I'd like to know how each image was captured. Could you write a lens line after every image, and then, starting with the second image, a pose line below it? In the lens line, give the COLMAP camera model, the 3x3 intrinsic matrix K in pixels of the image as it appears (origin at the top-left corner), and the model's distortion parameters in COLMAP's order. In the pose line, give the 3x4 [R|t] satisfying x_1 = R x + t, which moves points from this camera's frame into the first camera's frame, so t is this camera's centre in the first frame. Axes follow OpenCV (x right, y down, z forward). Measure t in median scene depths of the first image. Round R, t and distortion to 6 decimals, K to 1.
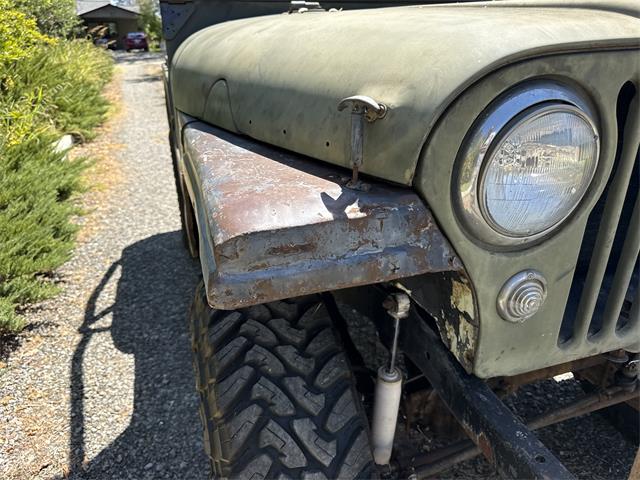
lens RADIAL K [[444.5, 0, 330.9], [0, 444.5, 238.7], [0, 0, 1]] dist [0.111060, -0.086269]
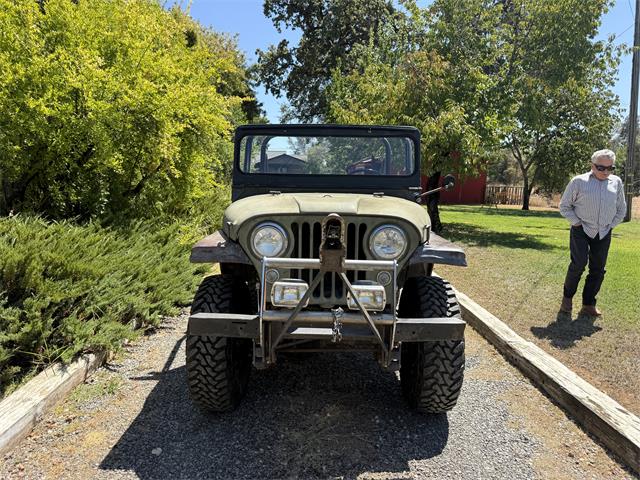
lens RADIAL K [[444.5, 0, 330.9], [0, 444.5, 238.7], [0, 0, 1]] dist [0.111060, -0.086269]
pose [[0.952004, 0.060477, -0.300052, 2.188720], [-0.140658, 0.957088, -0.253373, 0.774350], [0.271853, 0.283417, 0.919658, -2.586534]]
